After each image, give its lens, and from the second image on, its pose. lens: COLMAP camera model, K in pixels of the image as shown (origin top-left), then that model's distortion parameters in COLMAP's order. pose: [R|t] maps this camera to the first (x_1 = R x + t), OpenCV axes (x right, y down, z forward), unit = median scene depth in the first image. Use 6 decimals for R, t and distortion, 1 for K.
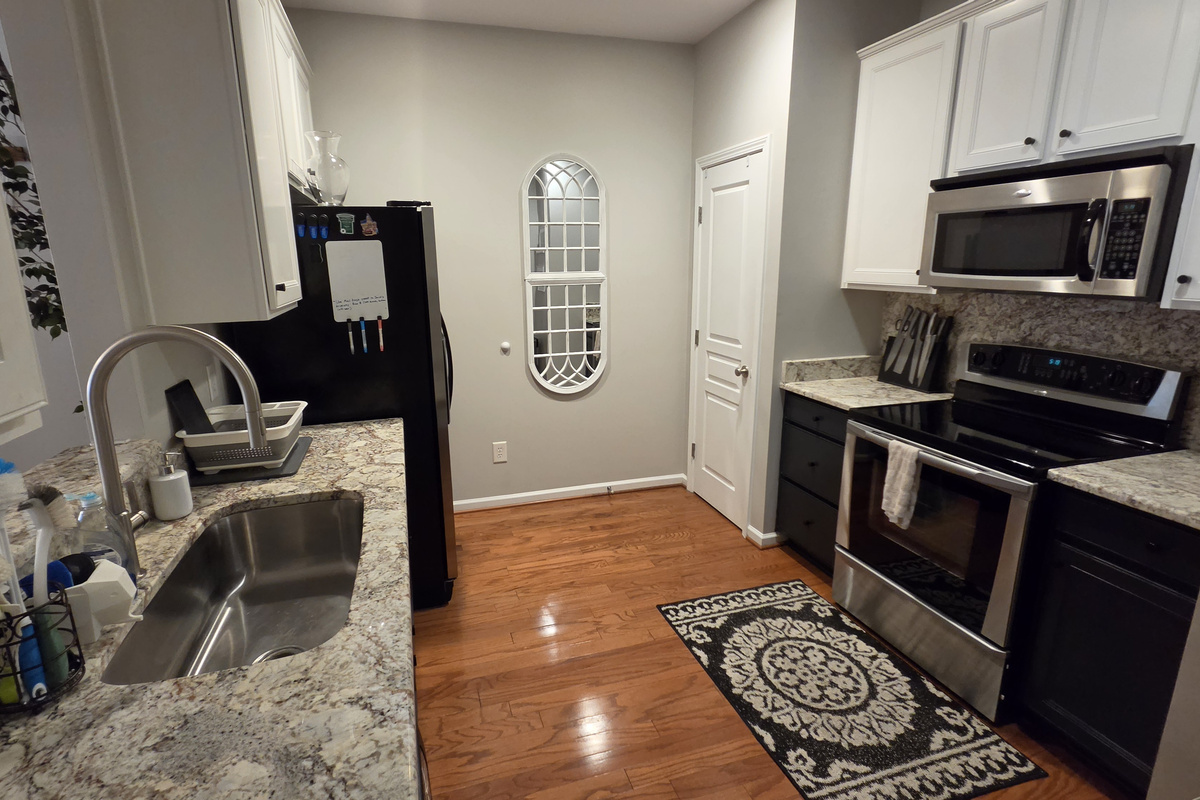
lens RADIAL K [[577.7, 0, 598.7], [0, 577.7, 386.7], [0, 0, 1]] dist [0.001470, 0.000580]
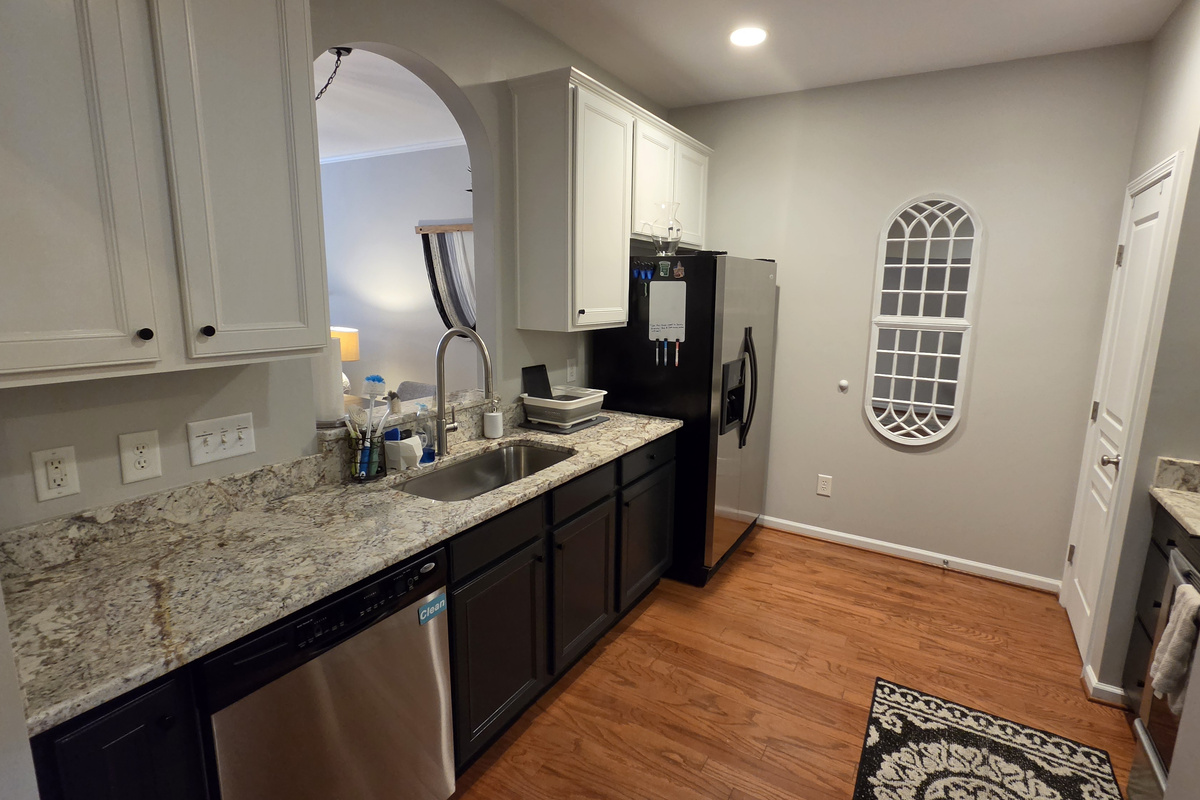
lens RADIAL K [[576.7, 0, 627.4], [0, 576.7, 389.7], [0, 0, 1]] dist [0.003099, 0.000574]
pose [[0.700897, 0.156960, -0.695778, 0.398633], [-0.191500, 0.981081, 0.028413, -0.023077], [0.687074, 0.113327, 0.717695, 0.008676]]
